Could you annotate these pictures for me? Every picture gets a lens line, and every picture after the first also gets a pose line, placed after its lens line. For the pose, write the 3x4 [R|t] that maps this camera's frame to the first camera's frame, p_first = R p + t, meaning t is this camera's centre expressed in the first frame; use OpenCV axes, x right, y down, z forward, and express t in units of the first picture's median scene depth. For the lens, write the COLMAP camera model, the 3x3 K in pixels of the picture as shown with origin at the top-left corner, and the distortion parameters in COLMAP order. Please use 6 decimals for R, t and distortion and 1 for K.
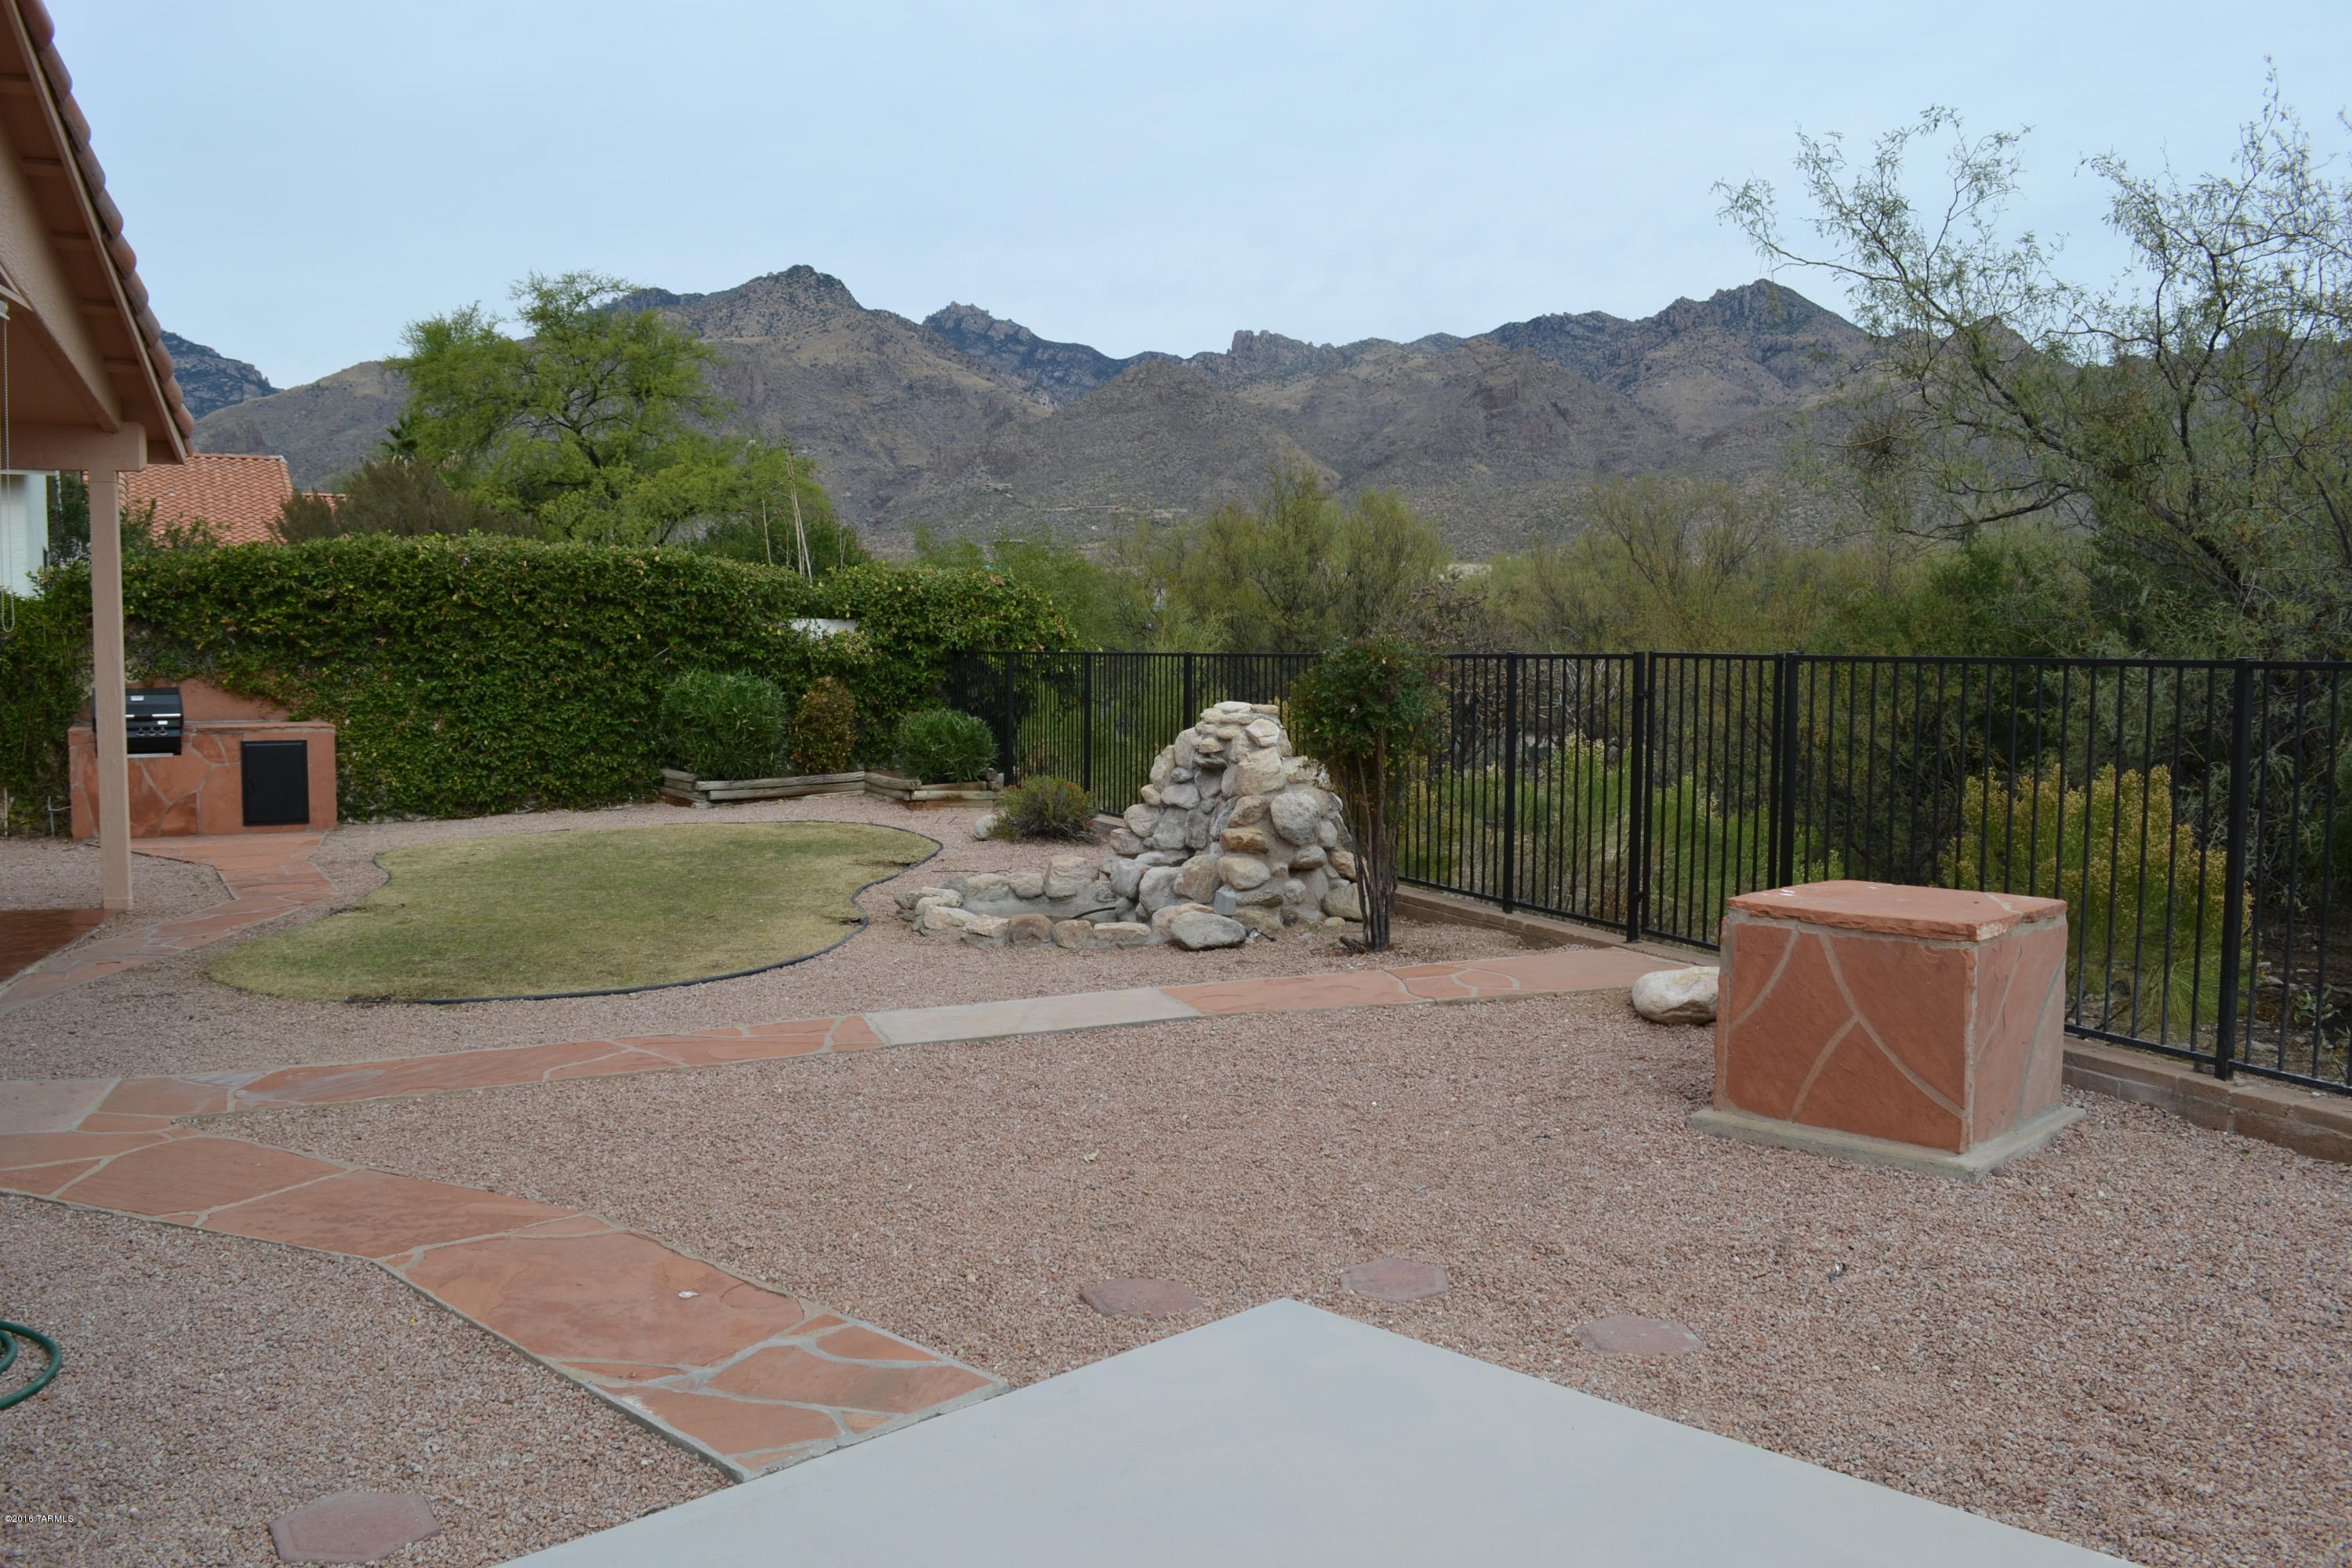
lens RADIAL K [[1873.1, 0, 1154.5], [0, 1873.1, 797.4], [0, 0, 1]] dist [-0.083881, 0.012321]
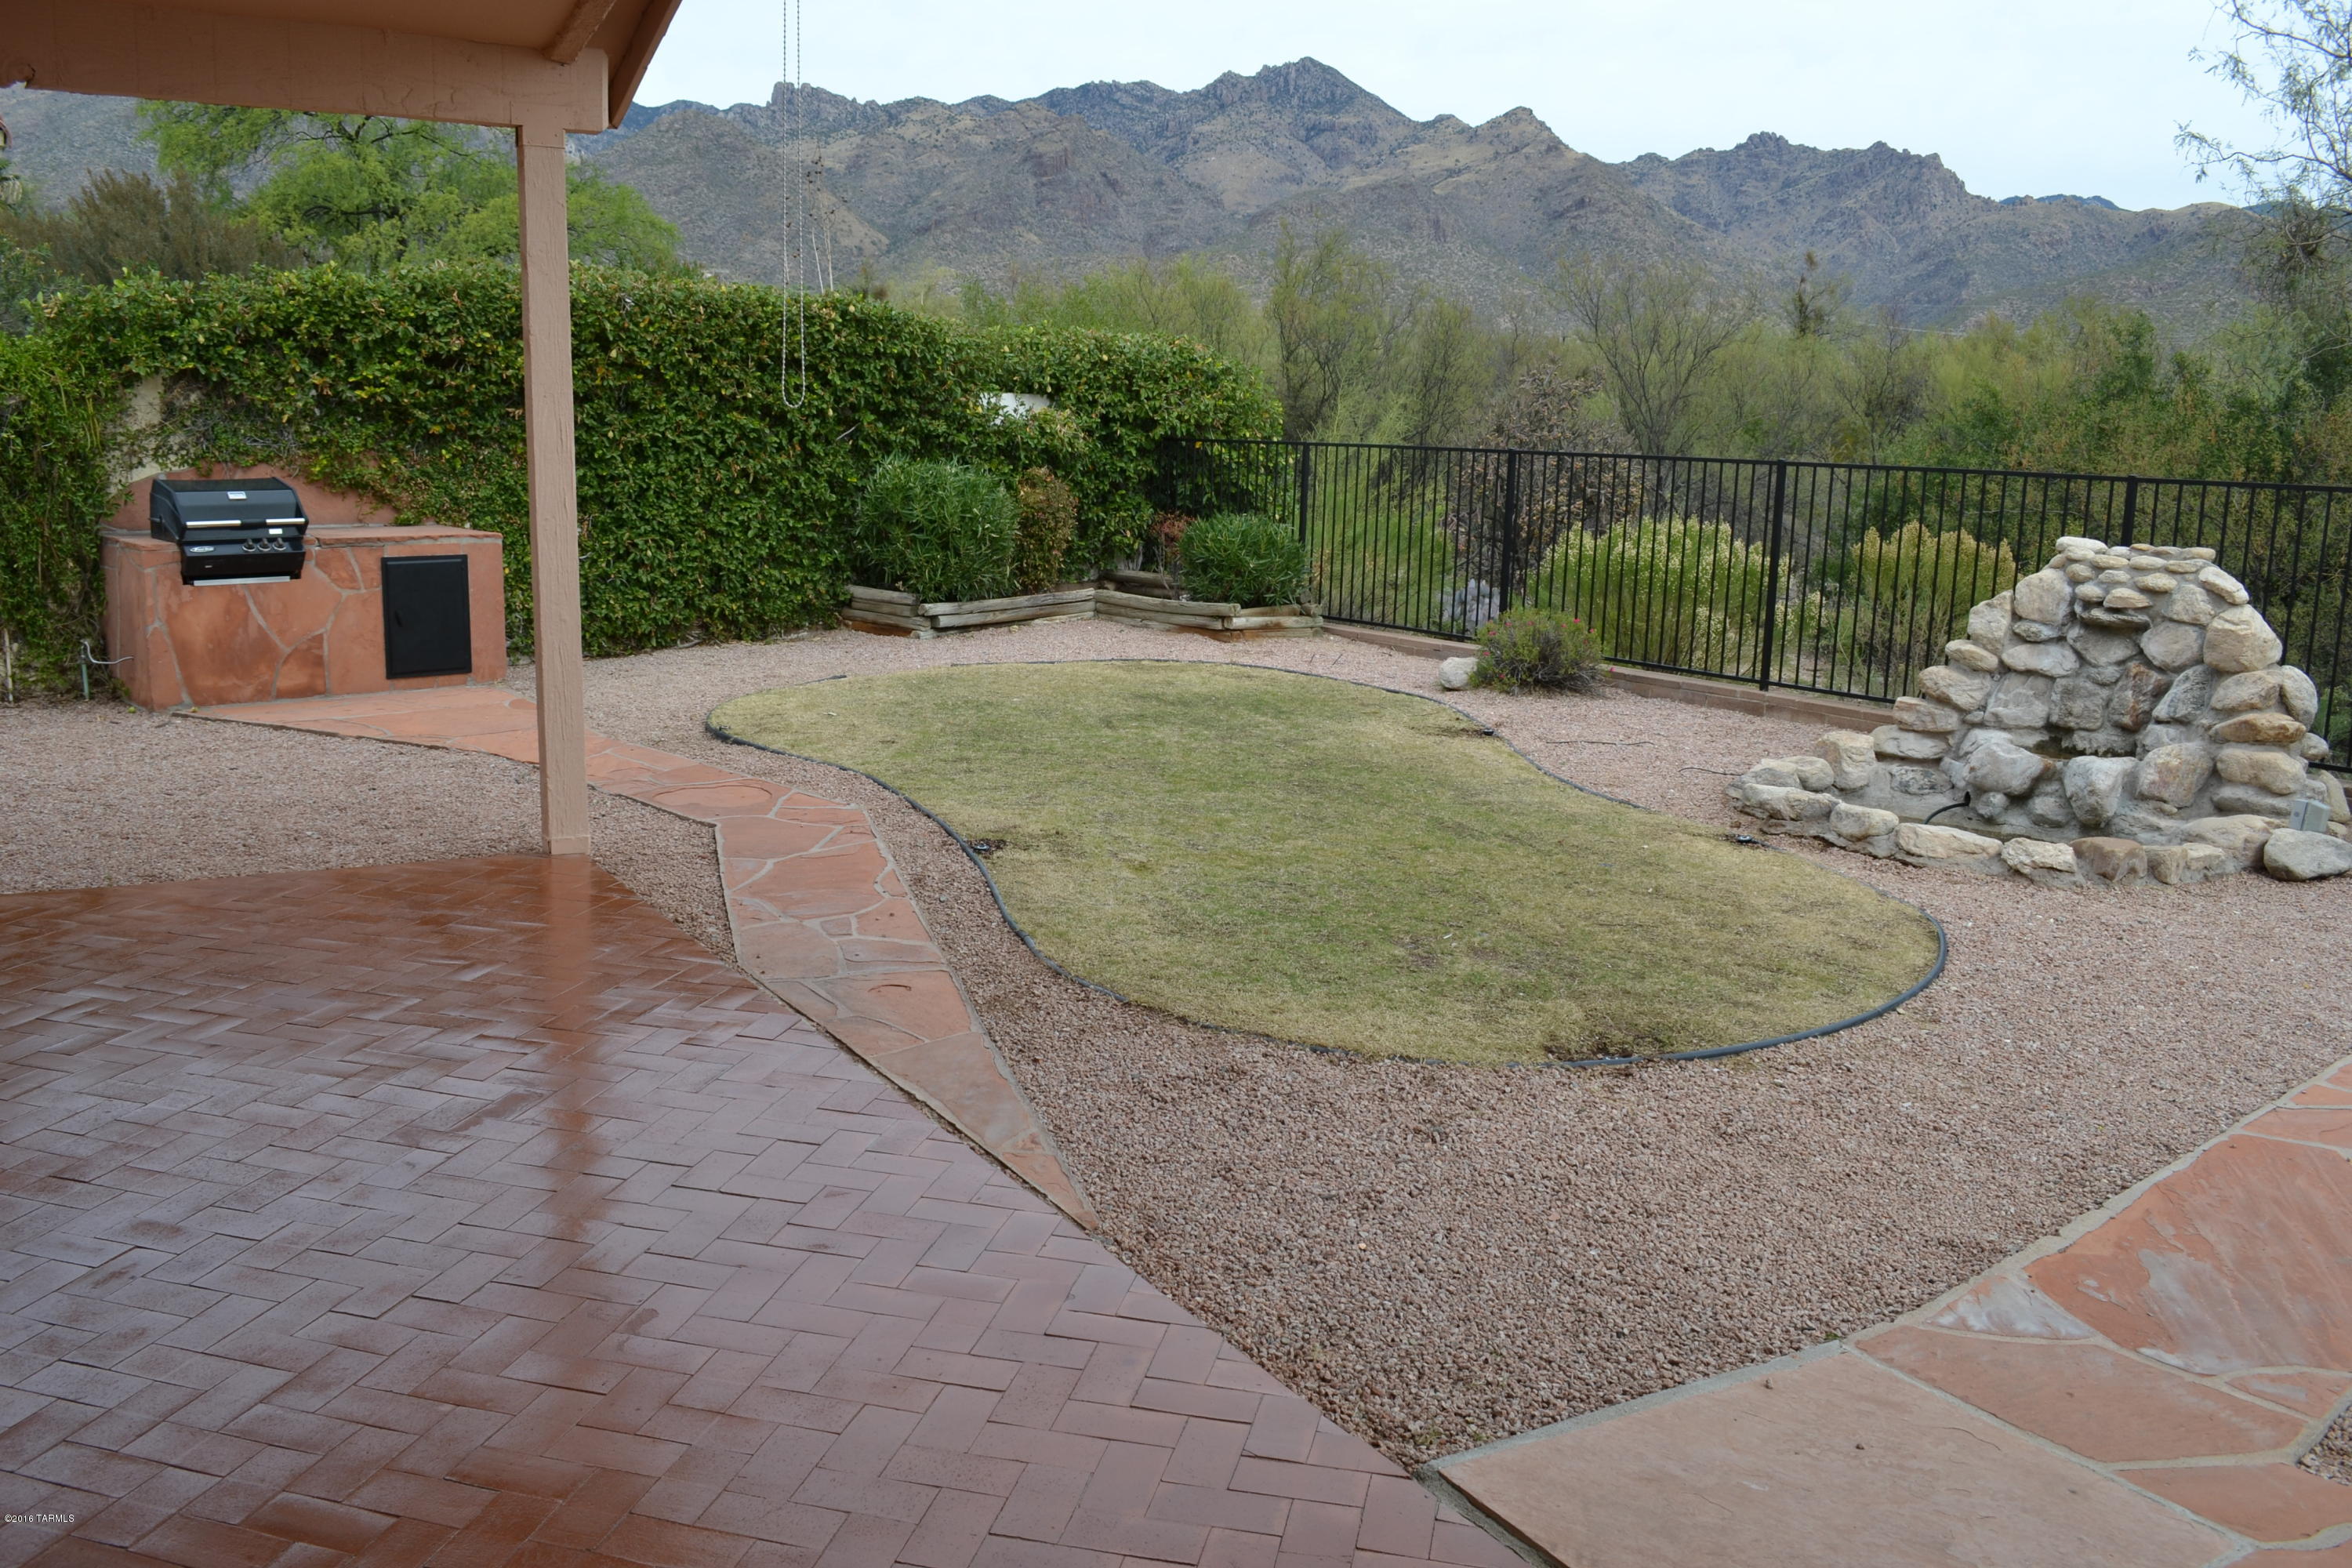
lens RADIAL K [[1873.1, 0, 1155.2], [0, 1873.1, 791.6], [0, 0, 1]] dist [-0.083881, 0.012321]
pose [[0.971293, -0.025028, 0.236565, -0.350300], [-0.002844, 0.993157, 0.116751, -0.022956], [-0.237868, -0.114072, 0.964576, 0.229484]]
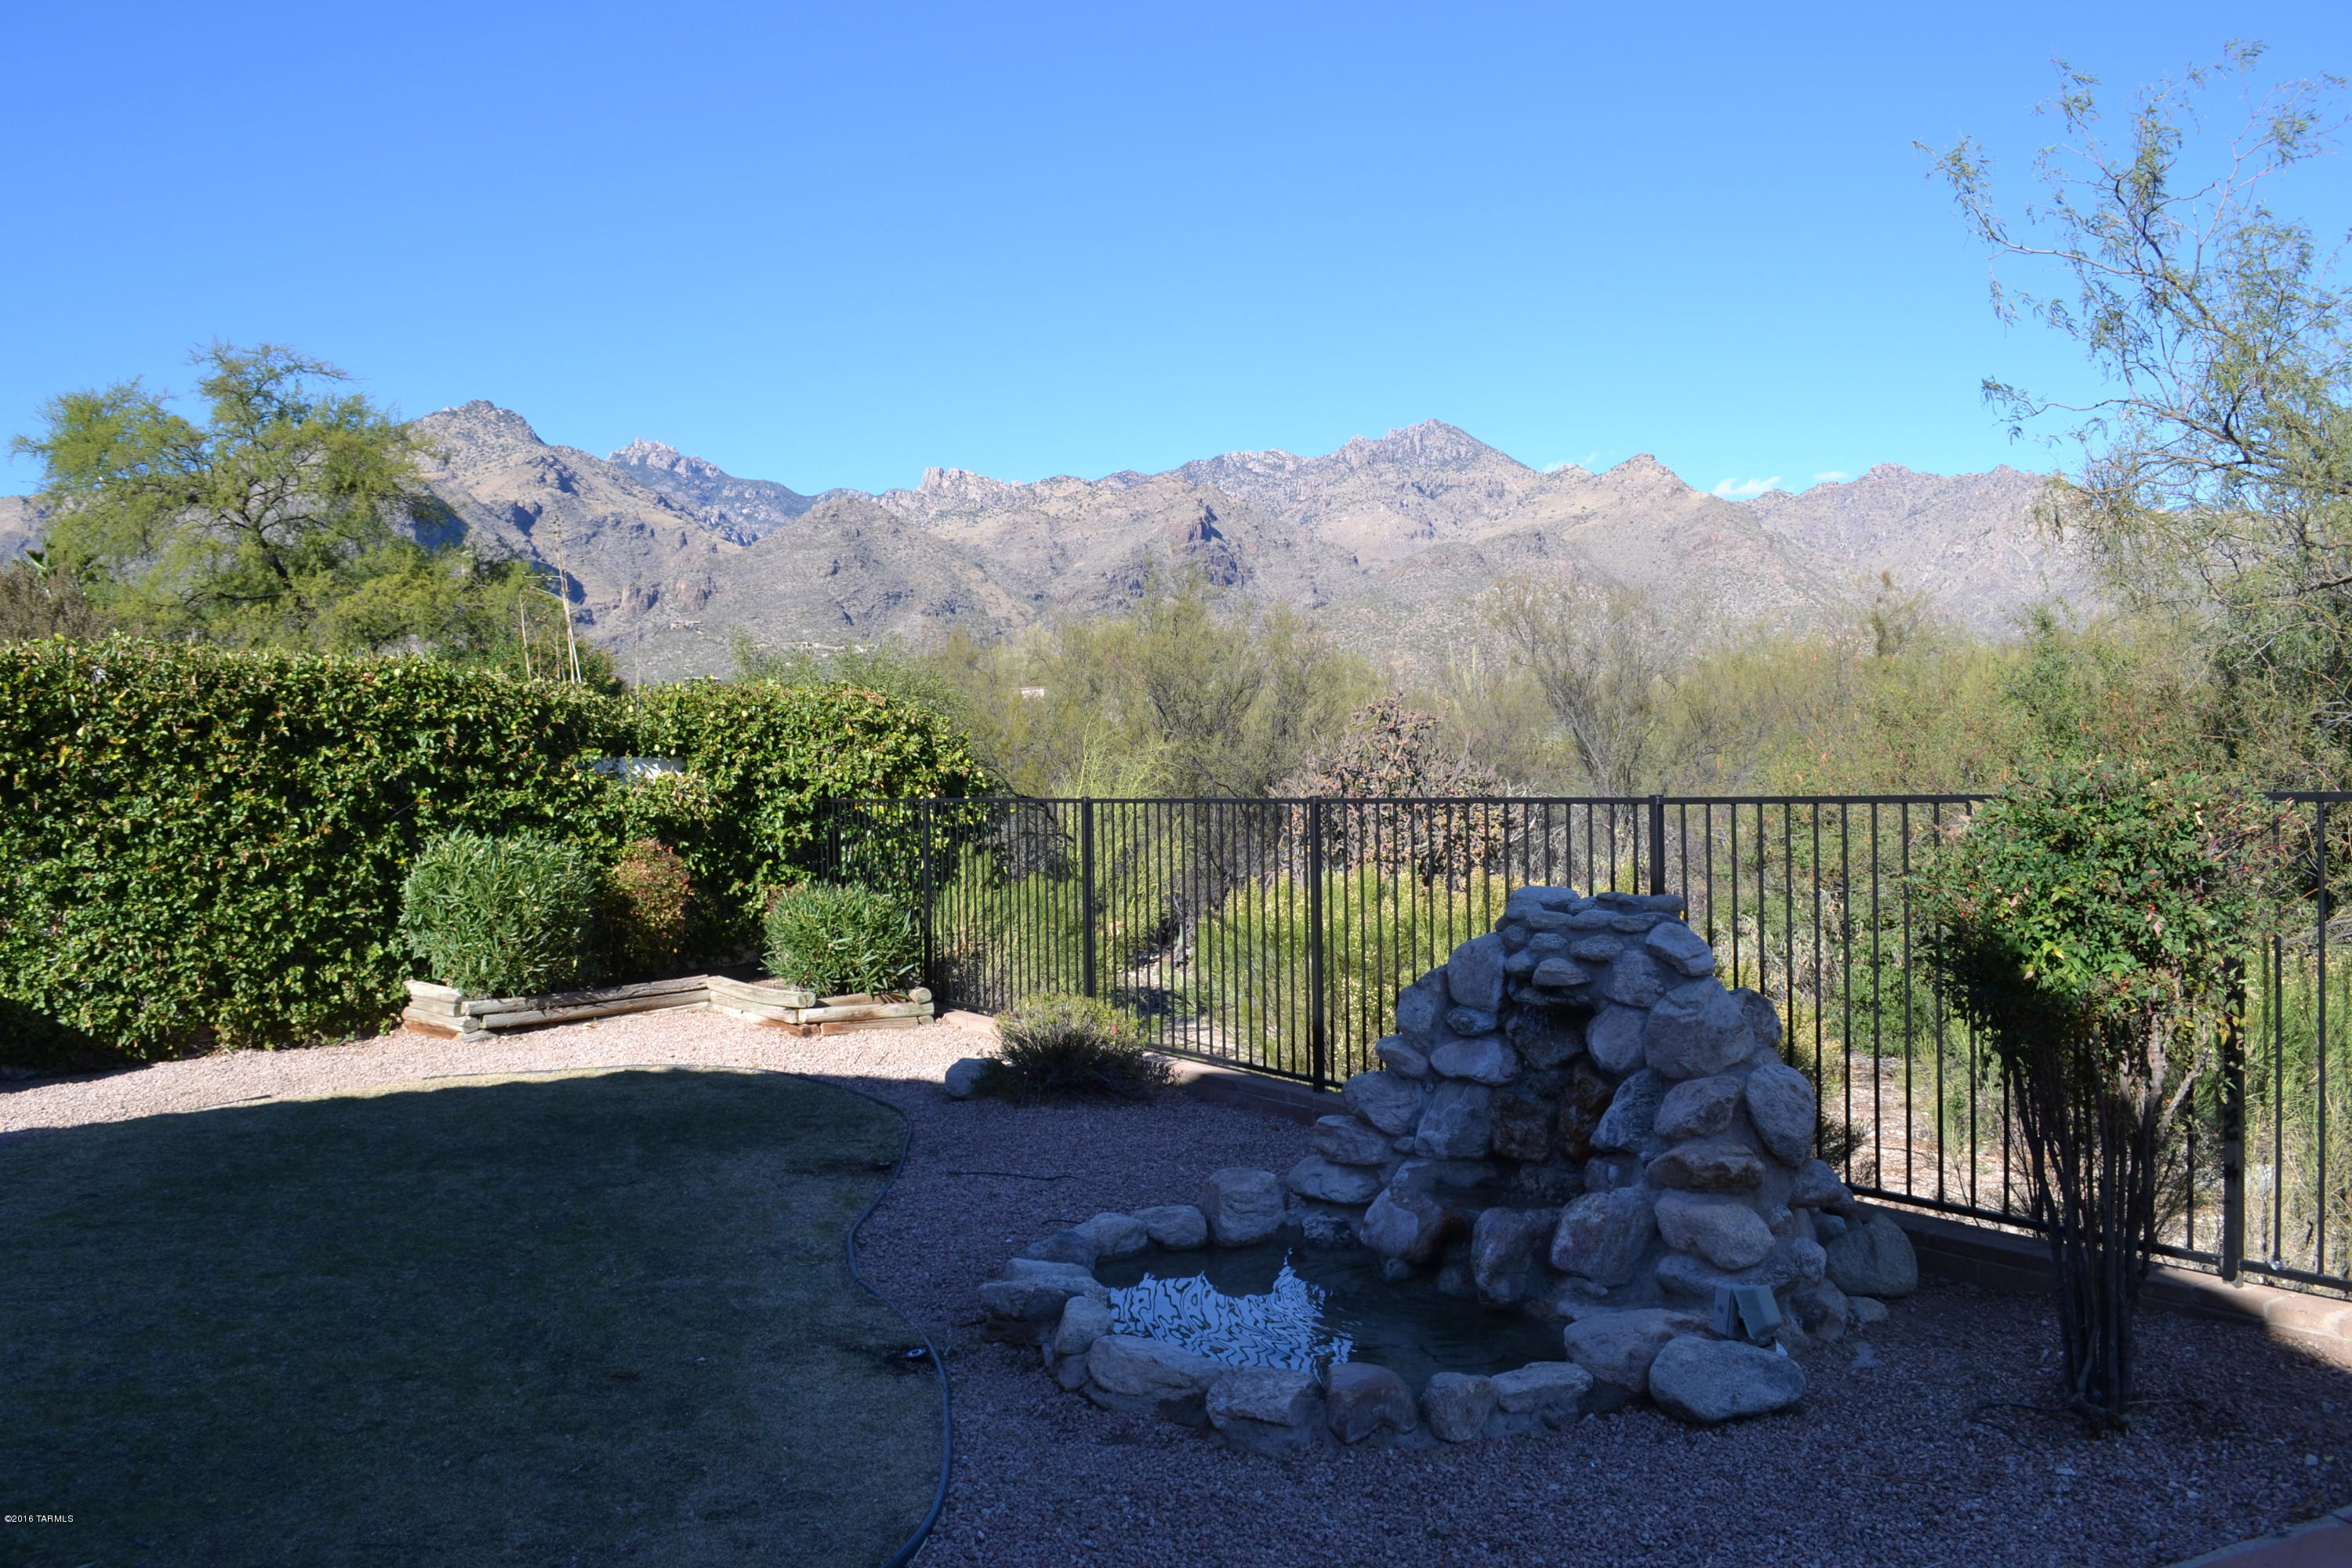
lens RADIAL K [[1873.1, 0, 1158.8], [0, 1873.1, 786.4], [0, 0, 1]] dist [-0.083881, 0.012321]
pose [[0.986426, -0.021093, 0.162847, -0.110042], [0.033524, 0.996697, -0.073967, -0.029288], [-0.160749, 0.078422, 0.983875, 0.313233]]
